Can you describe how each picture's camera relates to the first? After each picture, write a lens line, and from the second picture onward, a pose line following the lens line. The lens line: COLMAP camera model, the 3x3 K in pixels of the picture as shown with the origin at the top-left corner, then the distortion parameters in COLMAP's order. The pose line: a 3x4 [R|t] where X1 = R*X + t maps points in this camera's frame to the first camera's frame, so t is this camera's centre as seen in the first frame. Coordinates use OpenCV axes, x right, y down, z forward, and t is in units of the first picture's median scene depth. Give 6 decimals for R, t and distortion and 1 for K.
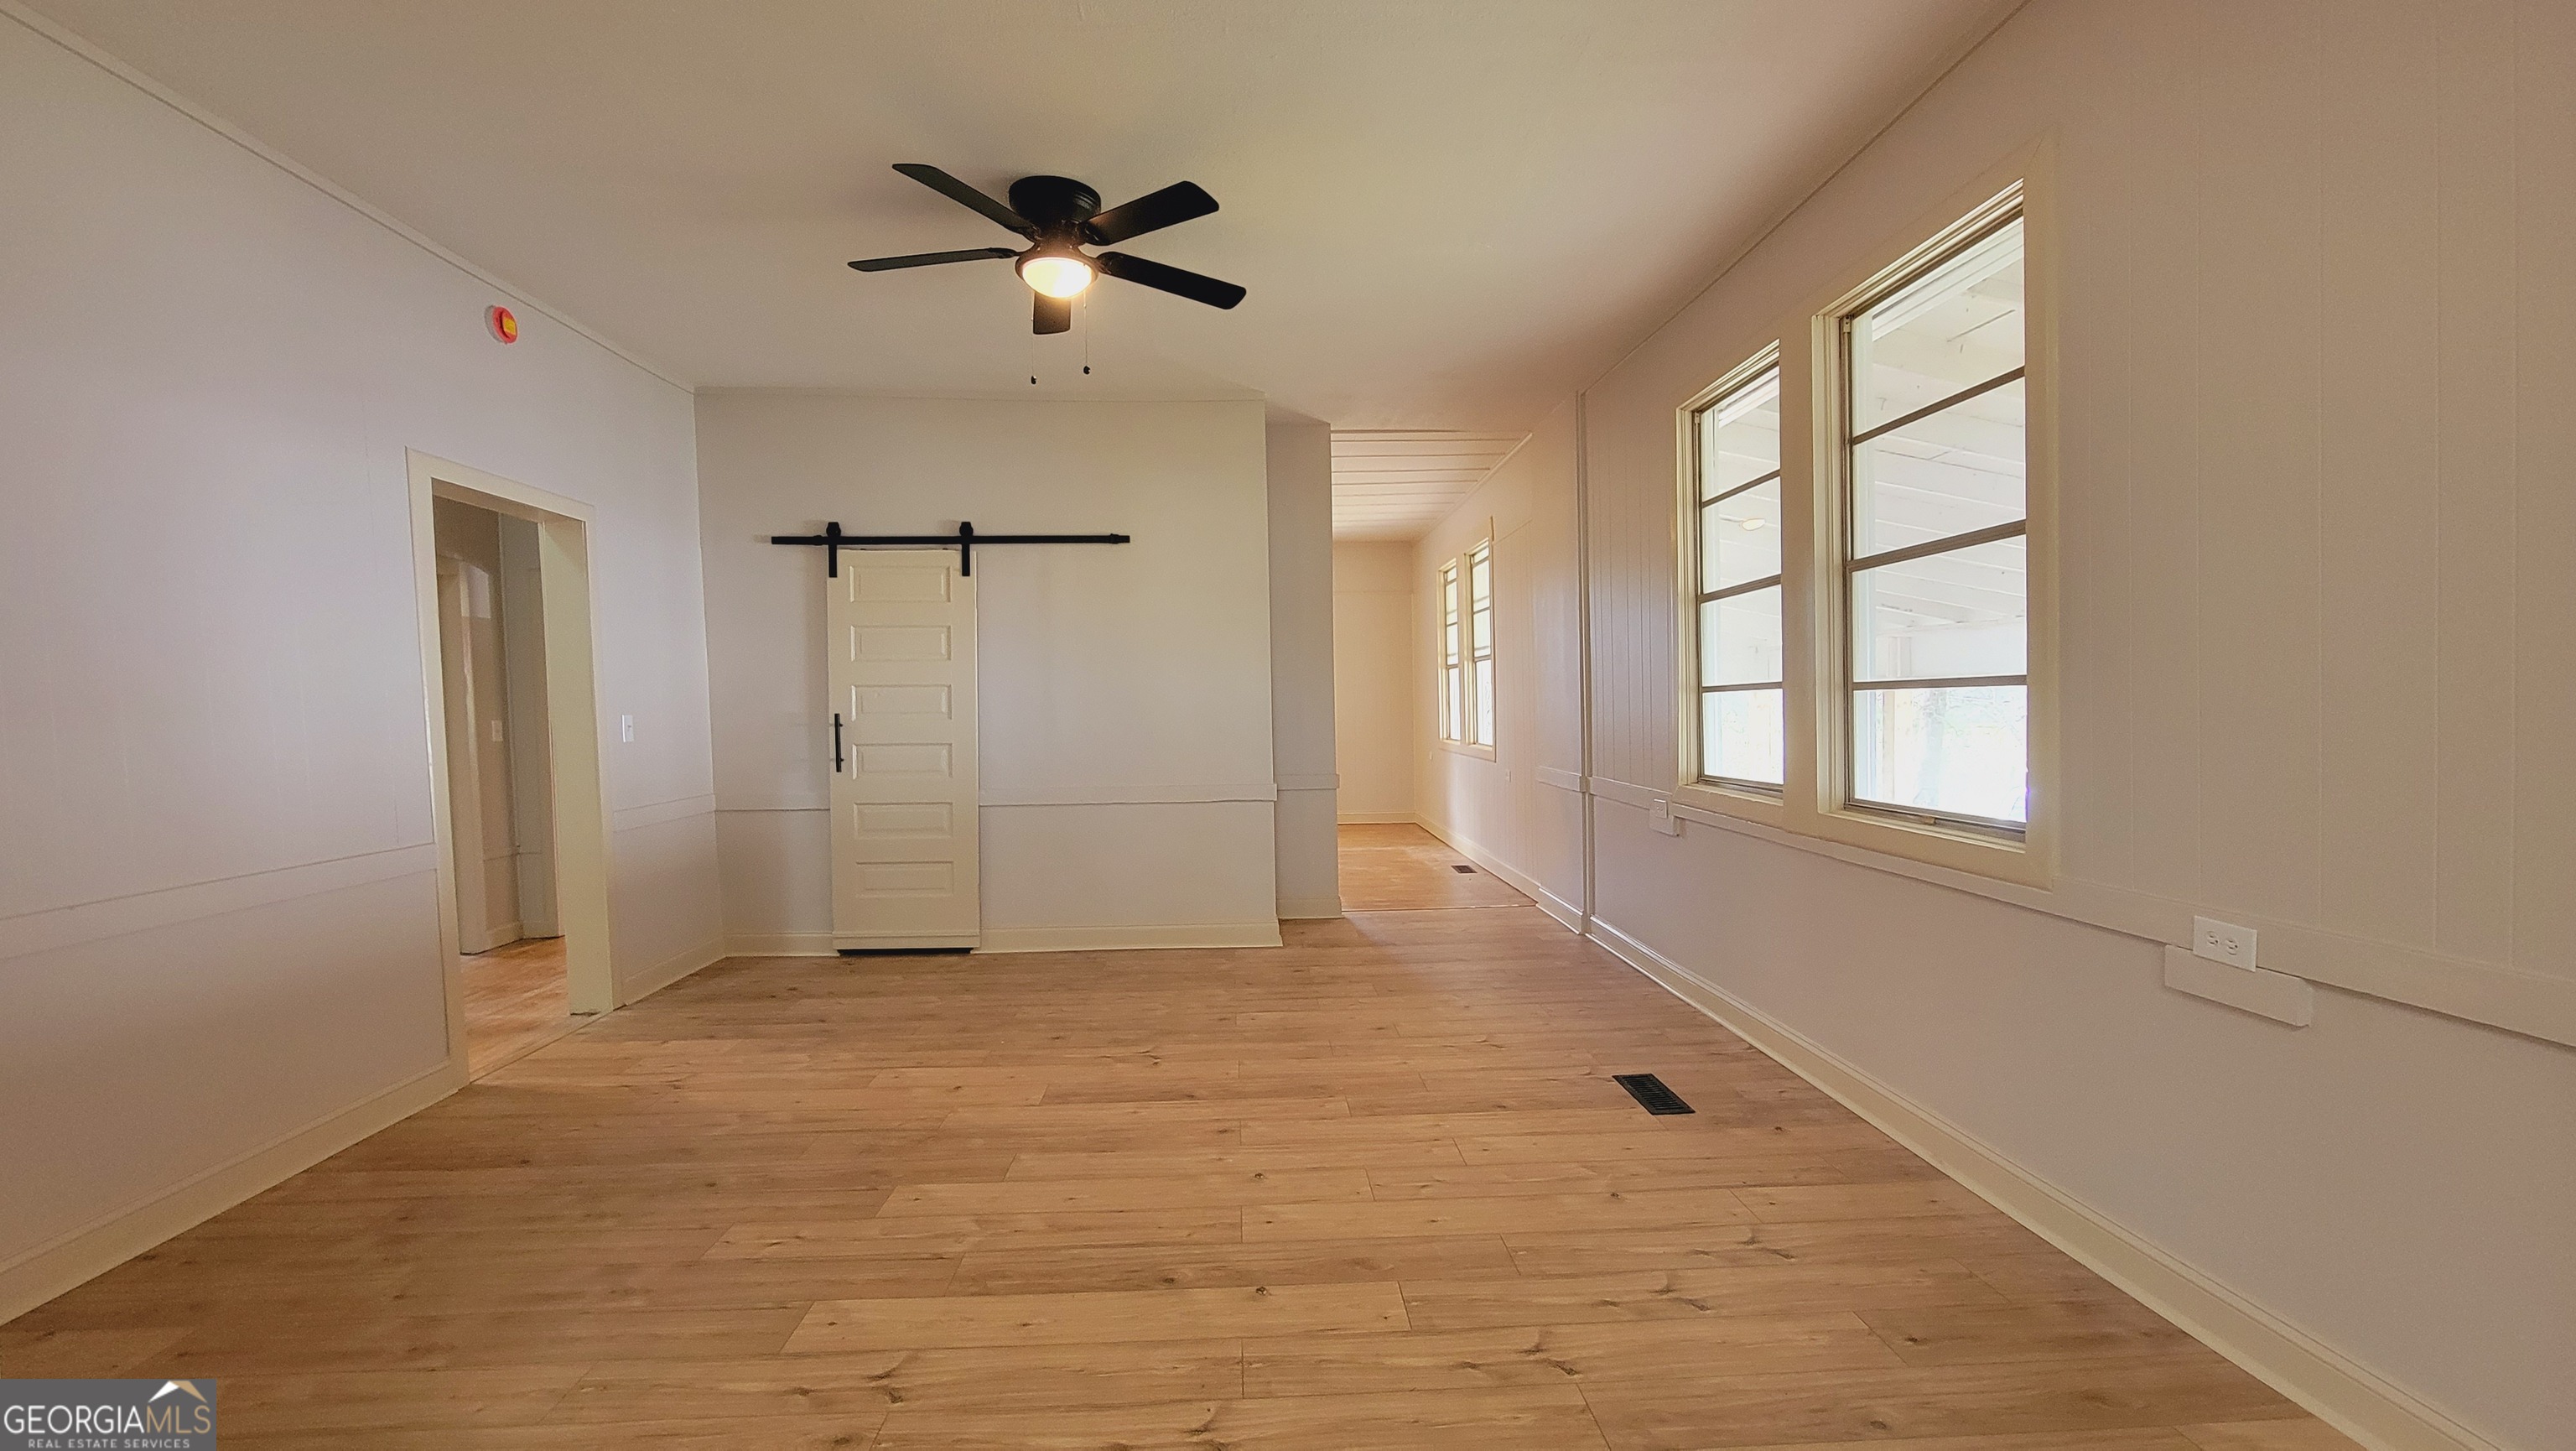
lens RADIAL K [[1046.6, 0, 1271.4], [0, 1046.6, 730.5], [0, 0, 1]] dist [-0.001778, 0.000460]
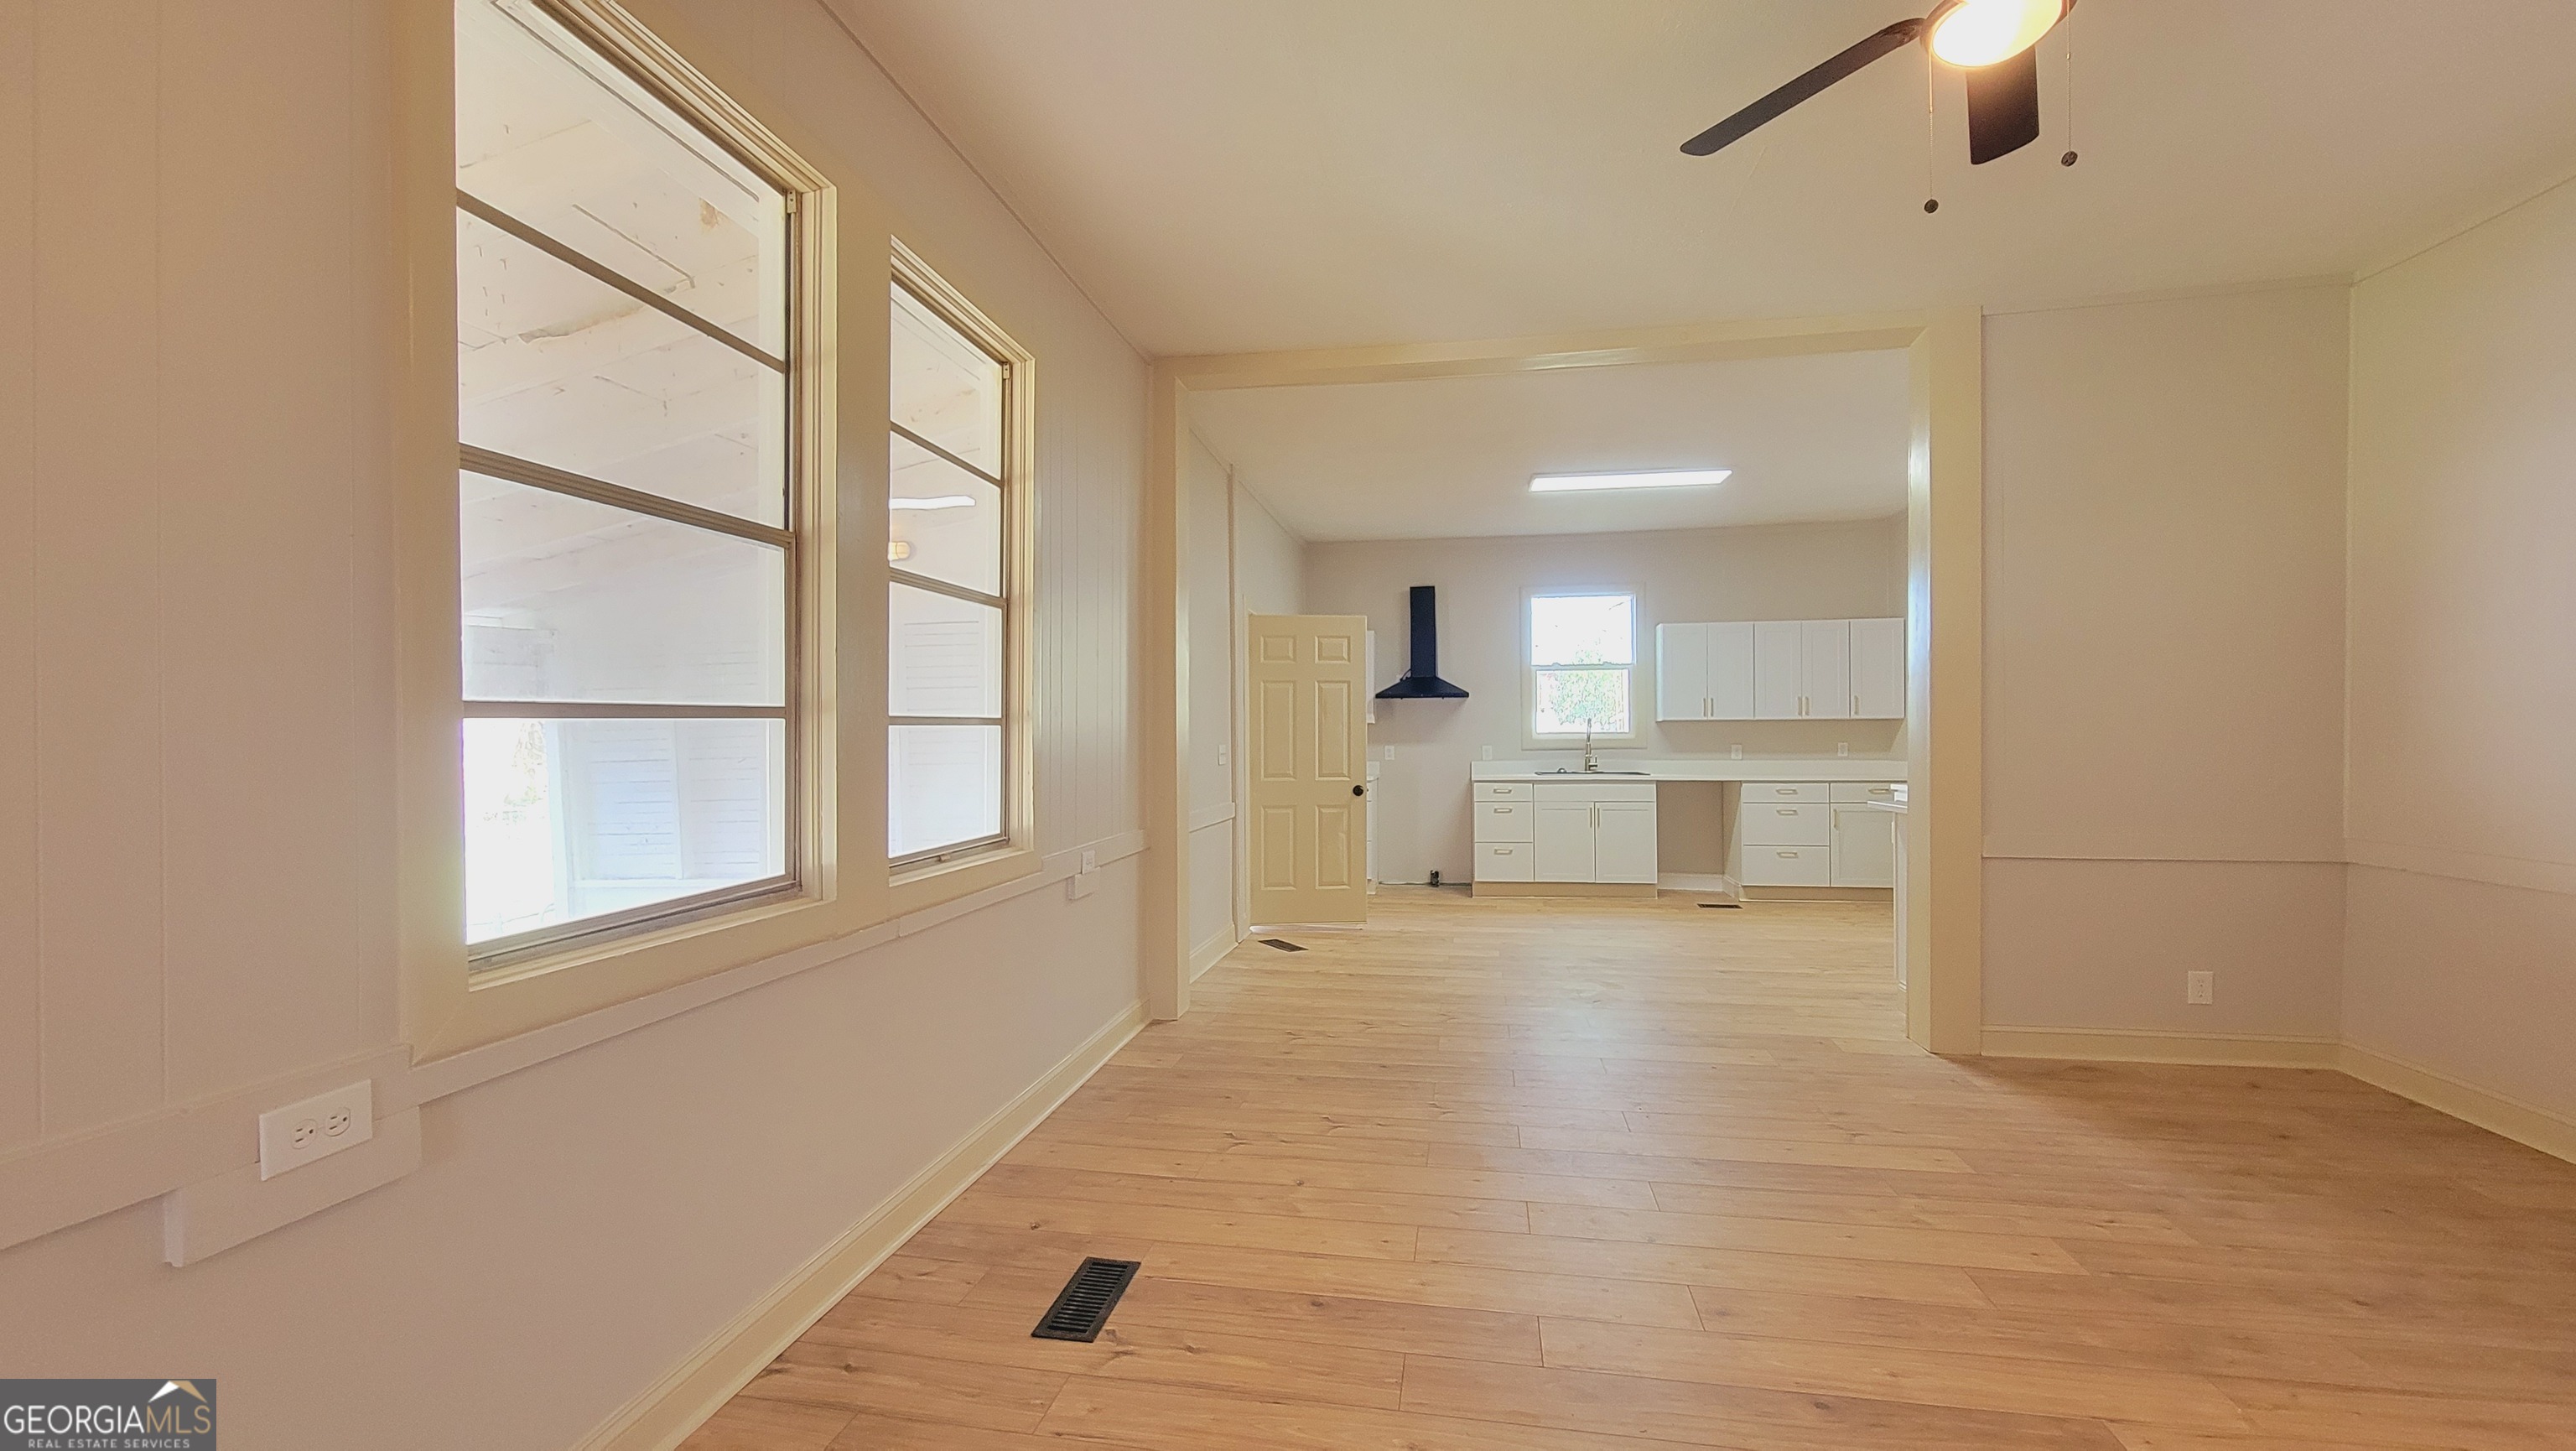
lens RADIAL K [[1046.6, 0, 1294.5], [0, 1046.6, 732.9], [0, 0, 1]] dist [-0.001778, 0.000460]
pose [[-0.978313, 0.021052, 0.206061, 0.079798], [0.026295, 0.999396, 0.022739, -0.038395], [-0.205458, 0.027664, -0.978275, 1.625387]]
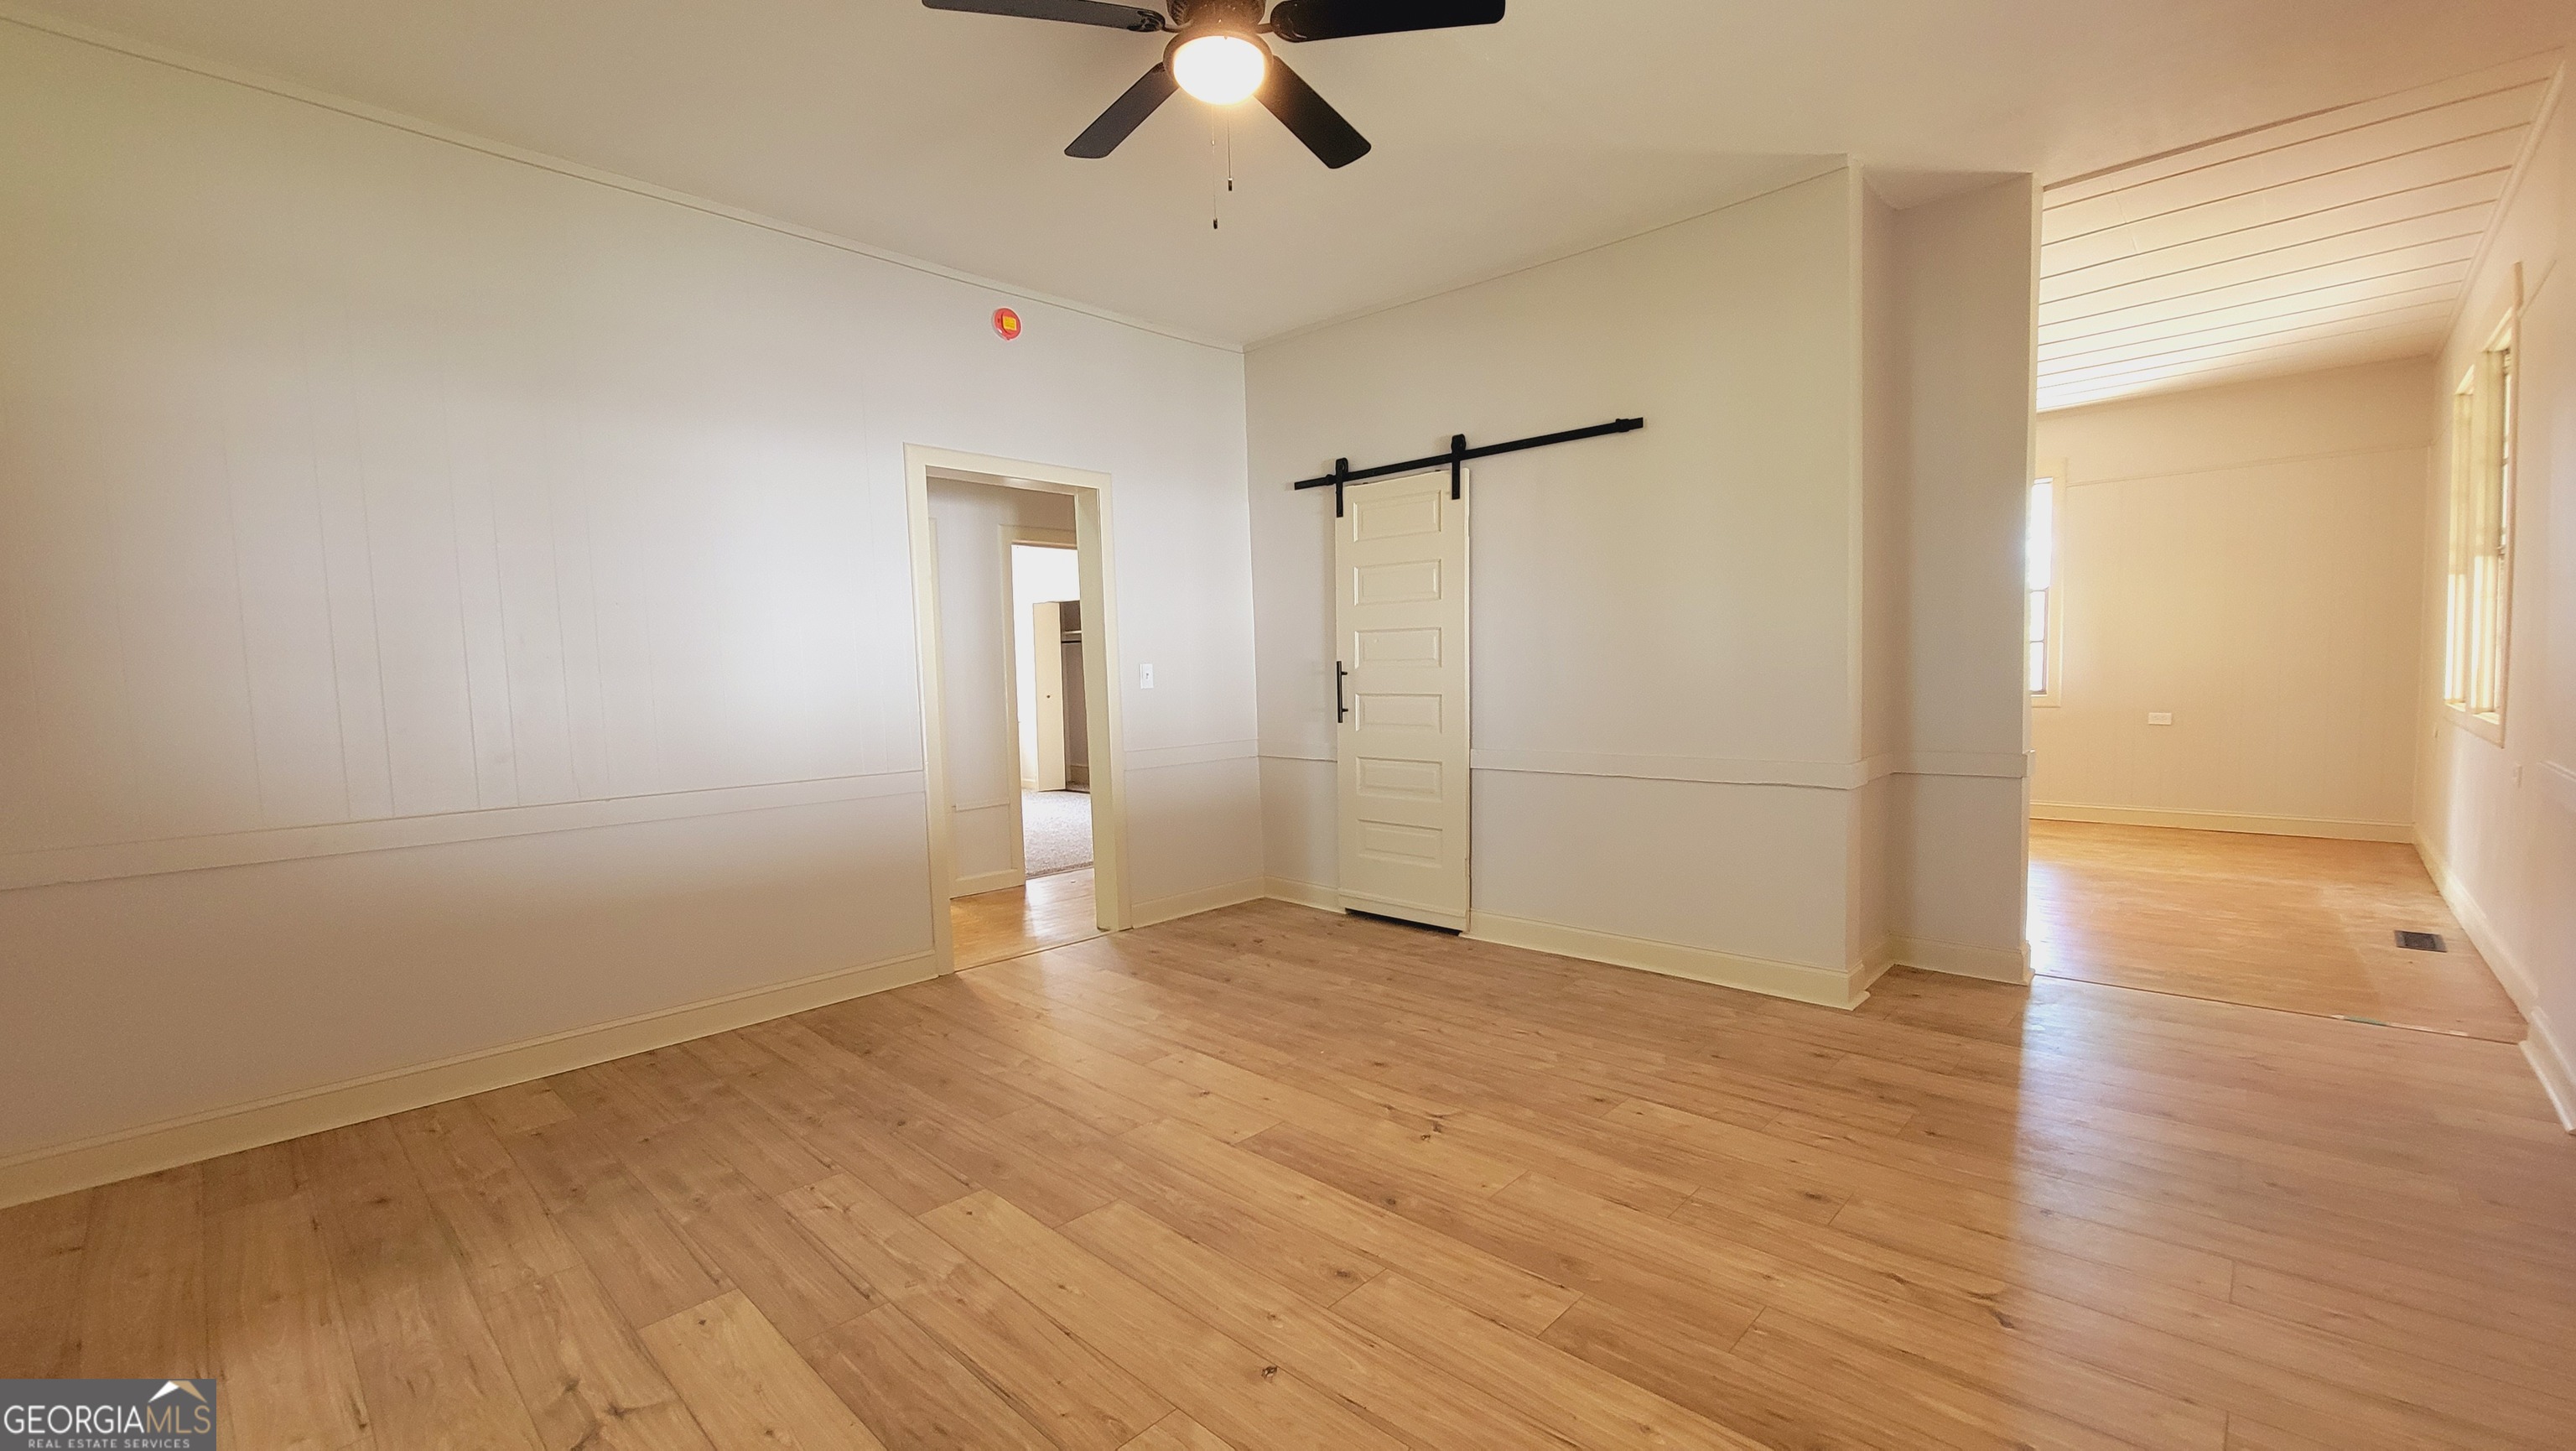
lens RADIAL K [[1046.6, 0, 1292.7], [0, 1046.6, 726.4], [0, 0, 1]] dist [-0.001778, 0.000460]
pose [[0.696170, 0.035413, -0.717003, 0.371510], [-0.004996, 0.998997, 0.044489, 0.001290], [0.717860, -0.027390, 0.695649, 0.480307]]
